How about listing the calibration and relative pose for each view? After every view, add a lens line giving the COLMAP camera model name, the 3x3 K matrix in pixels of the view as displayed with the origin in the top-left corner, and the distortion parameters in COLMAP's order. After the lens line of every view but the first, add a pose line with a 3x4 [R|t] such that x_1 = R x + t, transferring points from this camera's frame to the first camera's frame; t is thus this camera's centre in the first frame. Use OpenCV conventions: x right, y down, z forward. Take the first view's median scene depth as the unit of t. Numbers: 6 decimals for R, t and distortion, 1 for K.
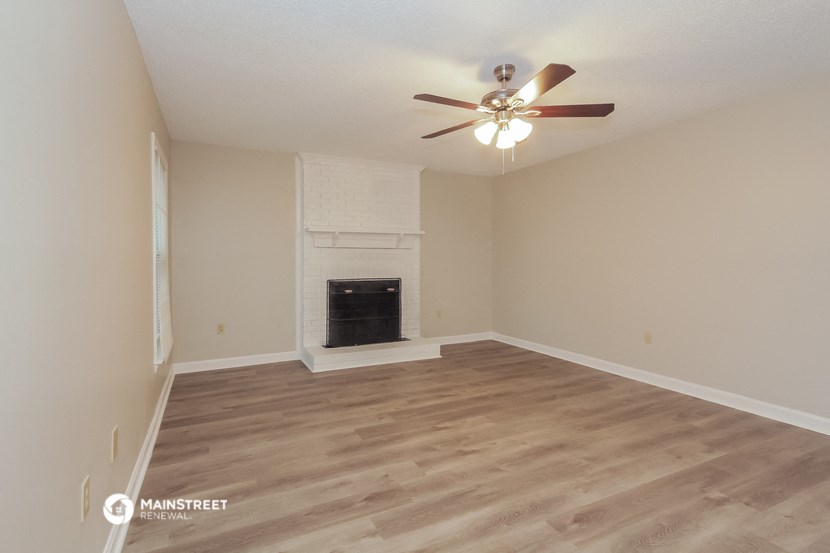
lens RADIAL K [[396.5, 0, 415.0], [0, 396.5, 276.5], [0, 0, 1]] dist [0.013149, 0.000049]
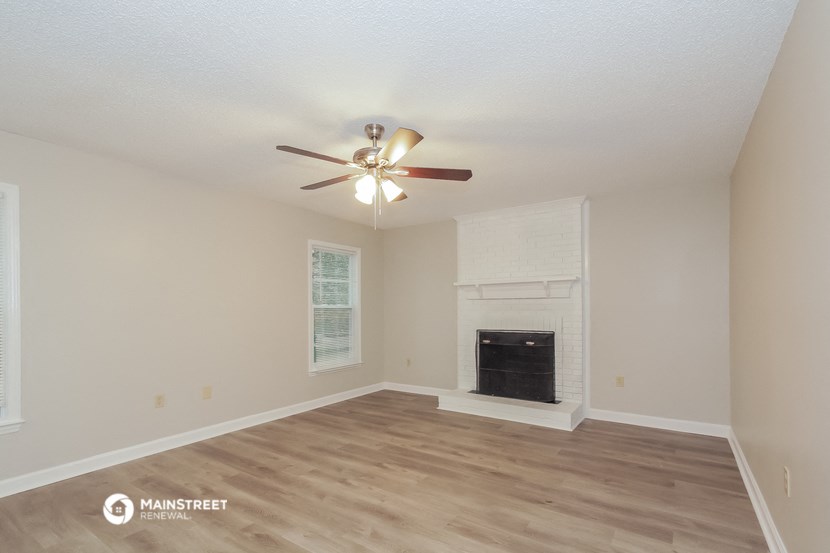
lens RADIAL K [[412.3, 0, 413.6], [0, 412.3, 316.5], [0, 0, 1]] dist [0.014330, -0.000037]
pose [[0.468089, 0.012223, -0.883597, 0.887673], [-0.031710, 0.999493, -0.002972, -0.023212], [0.883112, 0.029410, 0.468239, 0.427233]]
